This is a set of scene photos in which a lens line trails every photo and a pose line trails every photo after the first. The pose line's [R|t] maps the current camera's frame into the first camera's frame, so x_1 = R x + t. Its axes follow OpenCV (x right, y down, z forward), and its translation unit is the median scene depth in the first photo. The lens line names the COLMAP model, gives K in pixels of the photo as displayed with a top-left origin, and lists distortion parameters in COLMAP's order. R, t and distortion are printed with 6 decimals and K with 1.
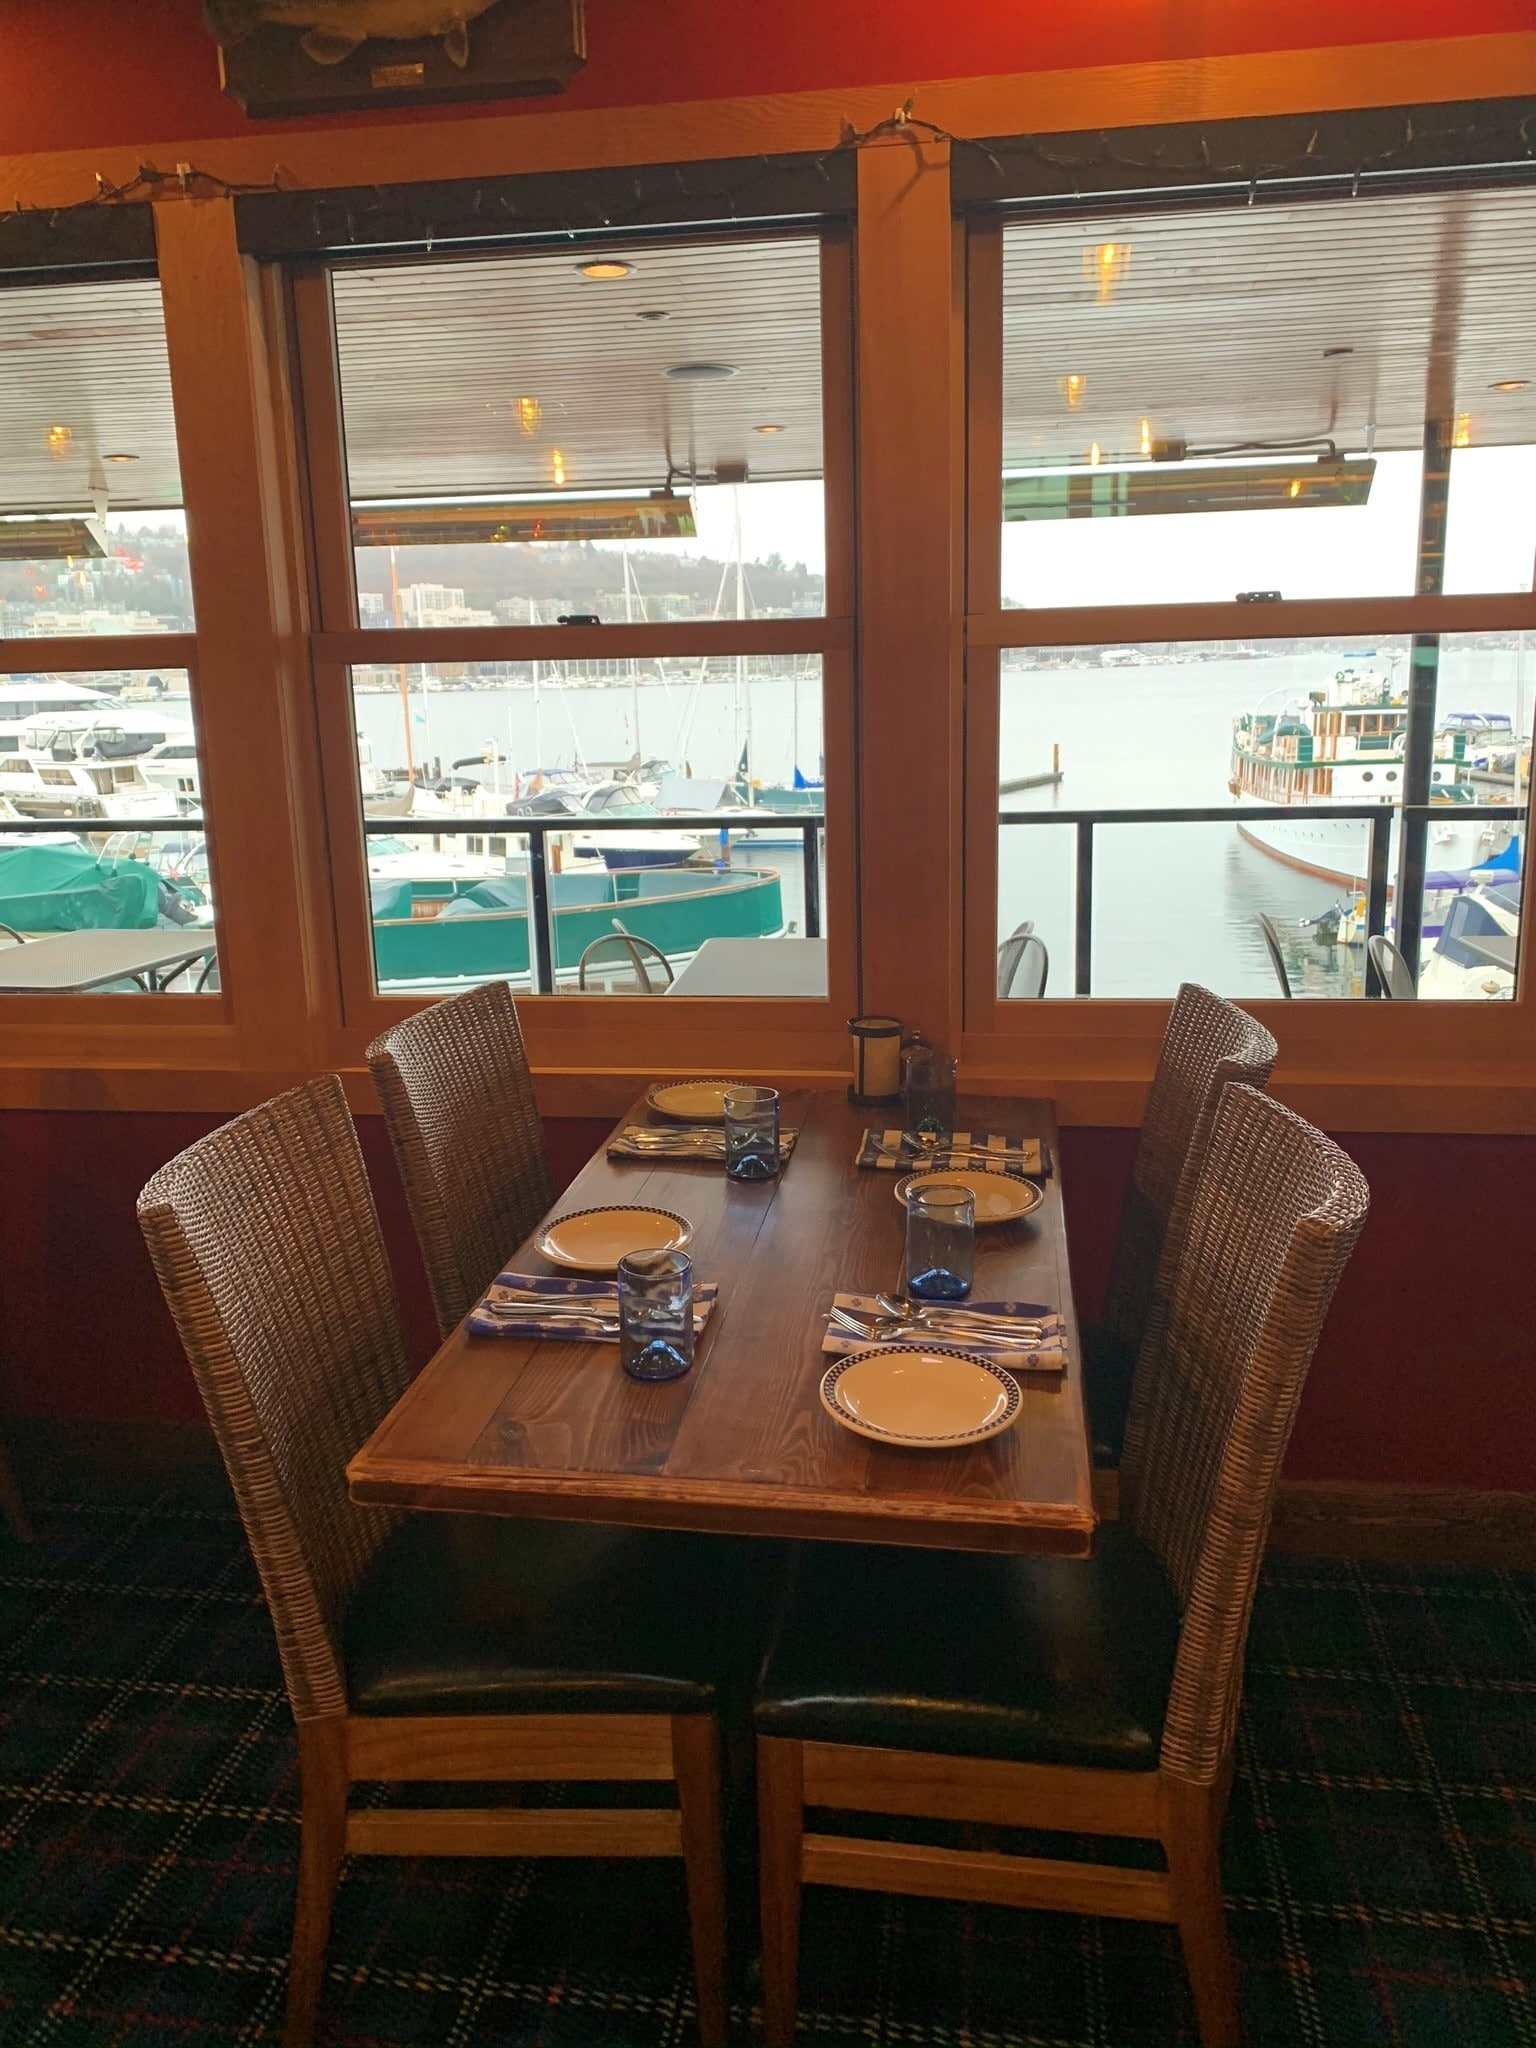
lens RADIAL K [[1562.8, 0, 768.0], [0, 1562.8, 1024.0], [0, 0, 1]] dist [0.004077, -0.007481]
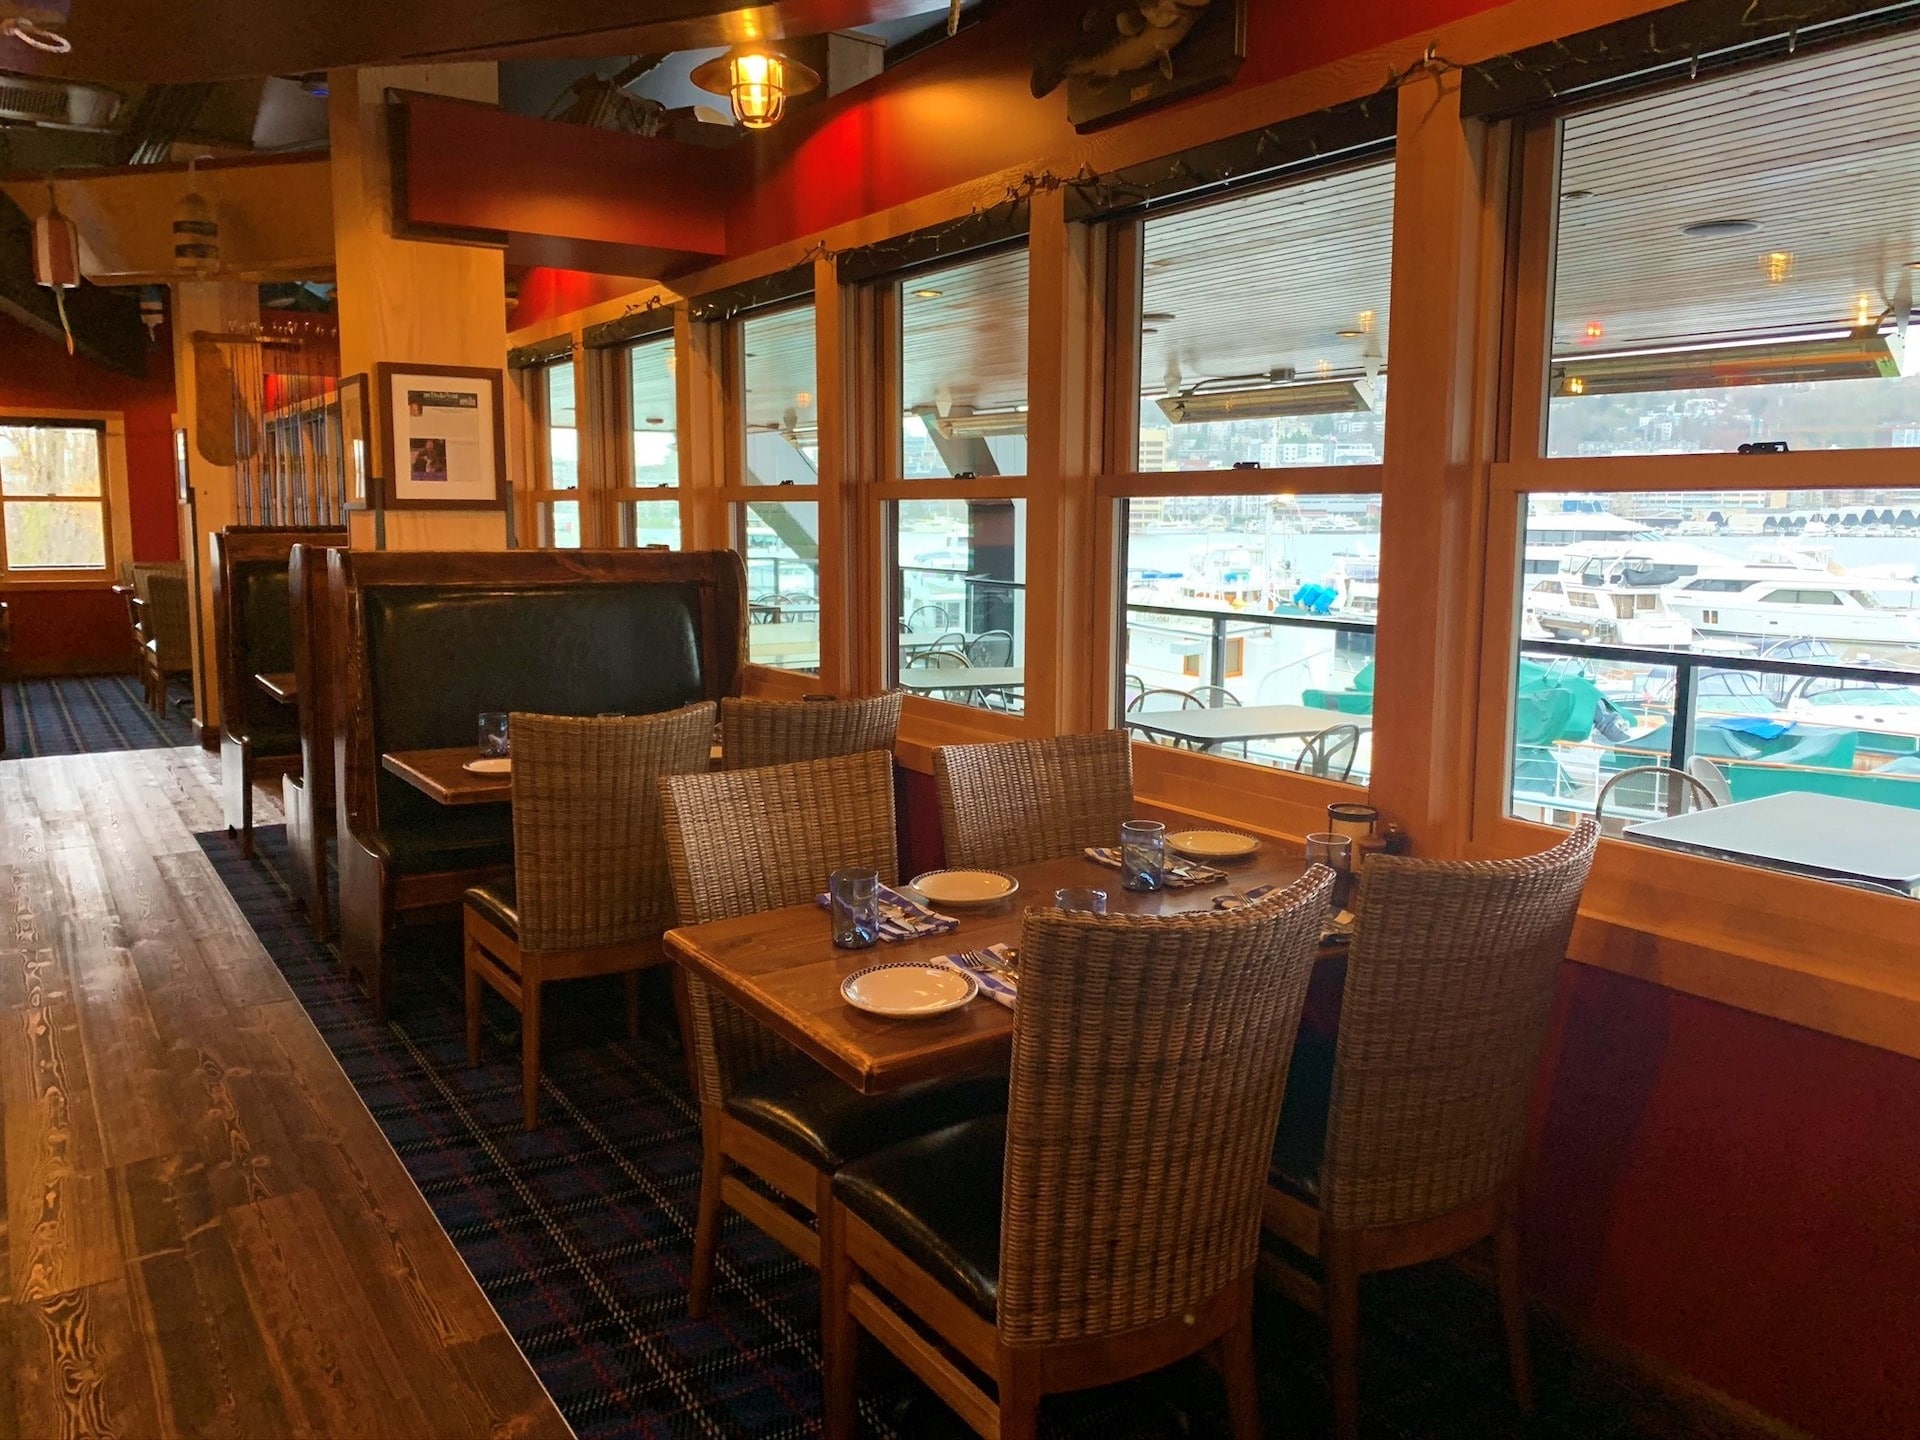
lens RADIAL K [[1465.1, 0, 960.0], [0, 1465.1, 720.0], [0, 0, 1]] dist [0.004077, -0.007481]
pose [[0.667185, 0.133551, -0.732822, 0.253994], [-0.188676, 0.982013, 0.007187, -0.006823], [0.720601, 0.133471, 0.680382, 0.015297]]
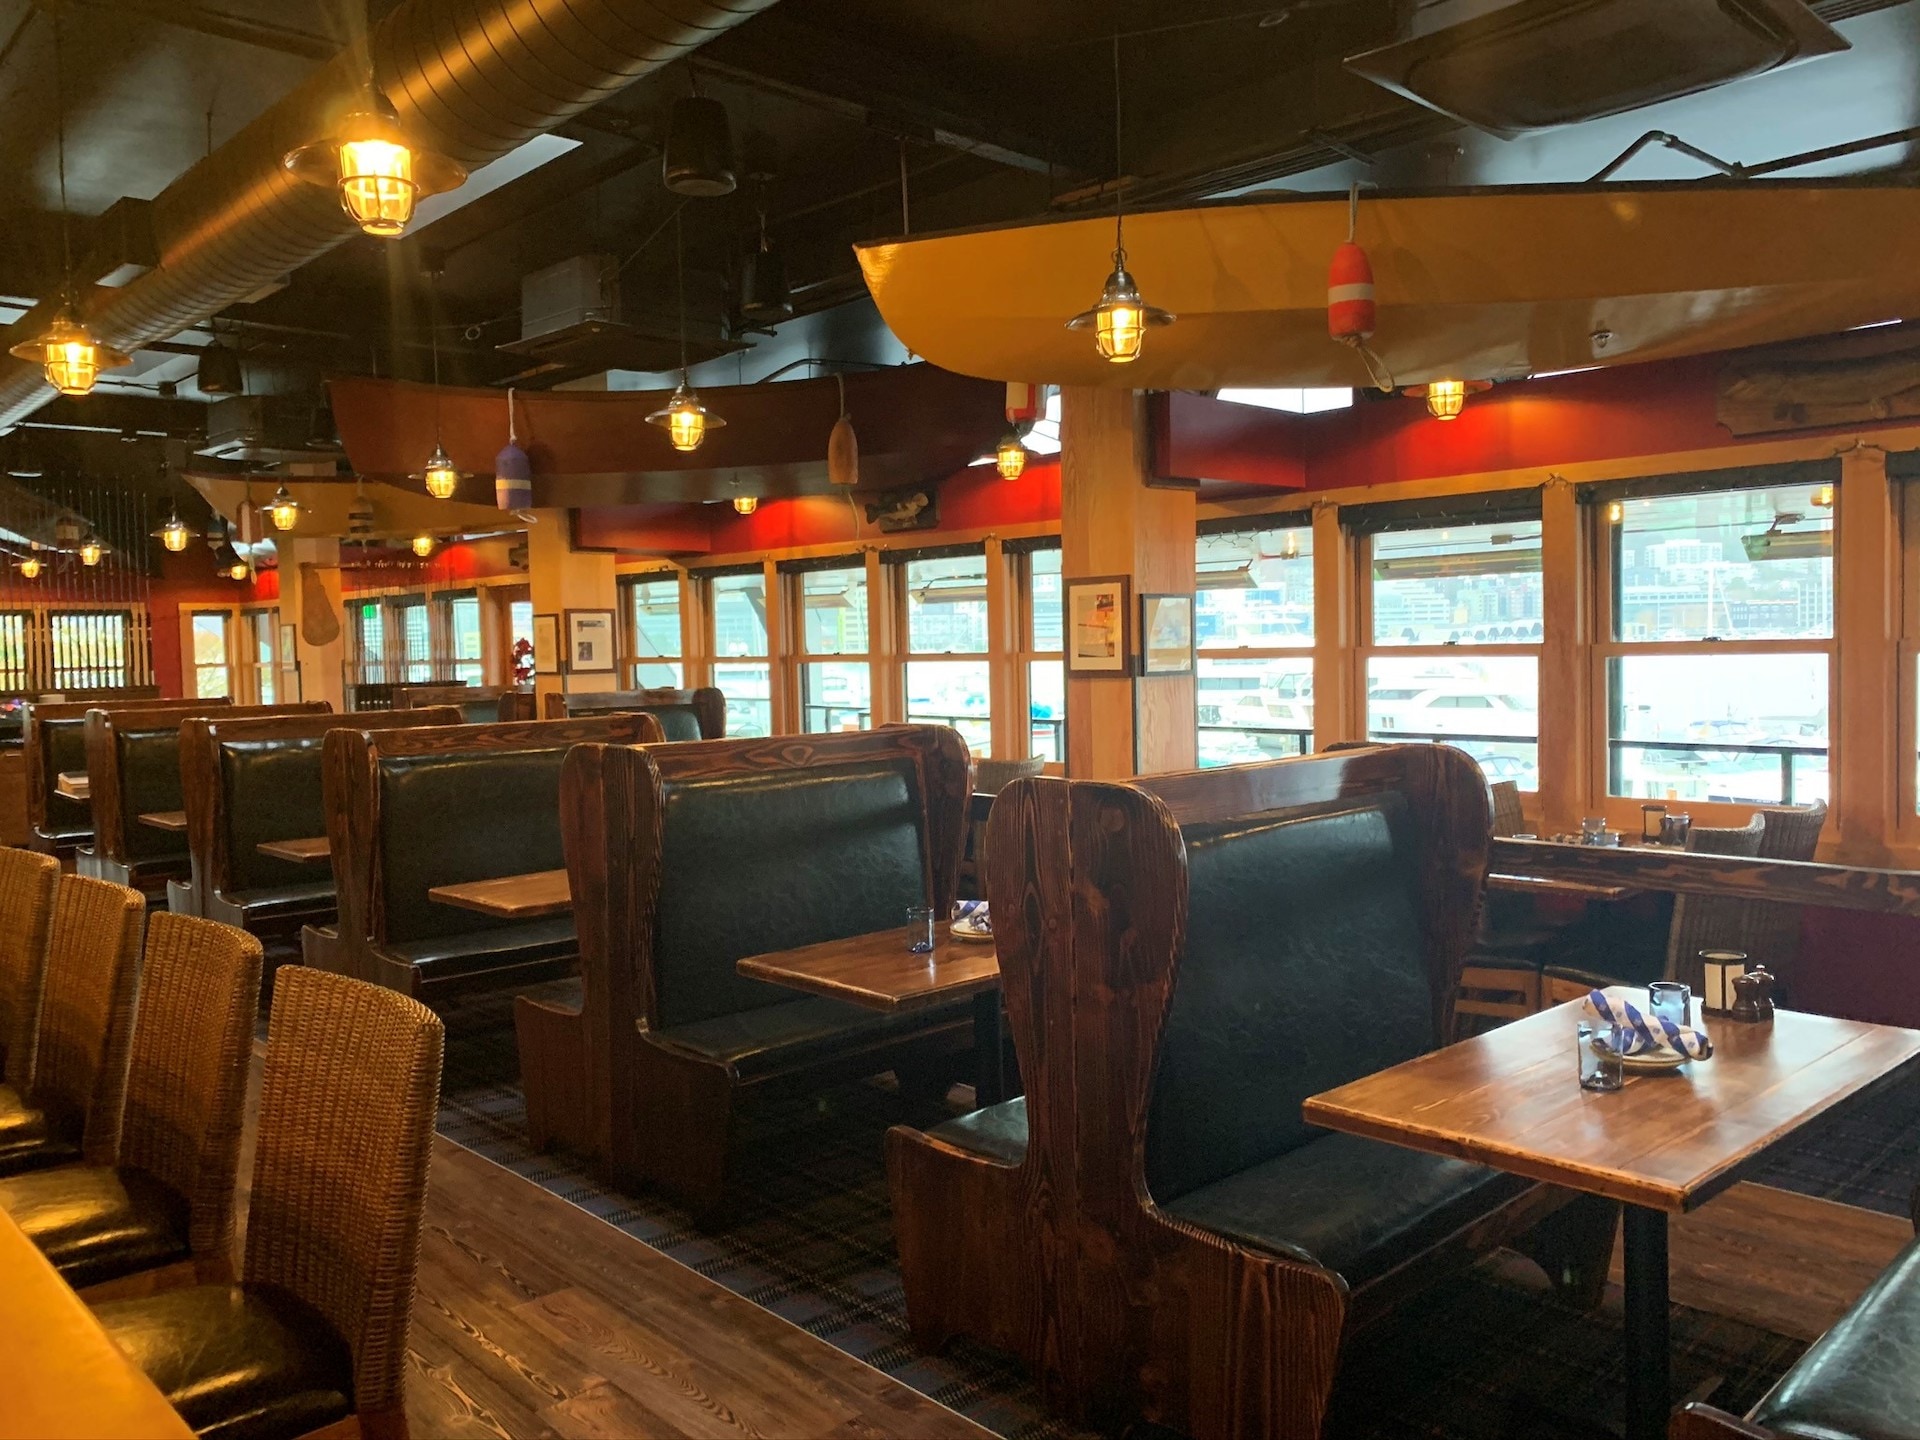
lens RADIAL K [[1465.1, 0, 960.0], [0, 1465.1, 720.0], [0, 0, 1]] dist [0.004077, -0.007481]
pose [[0.787031, 0.041243, -0.615533, 0.814245], [-0.136294, 0.984732, -0.108287, 0.108332], [0.601669, 0.169118, 0.780636, -0.661302]]
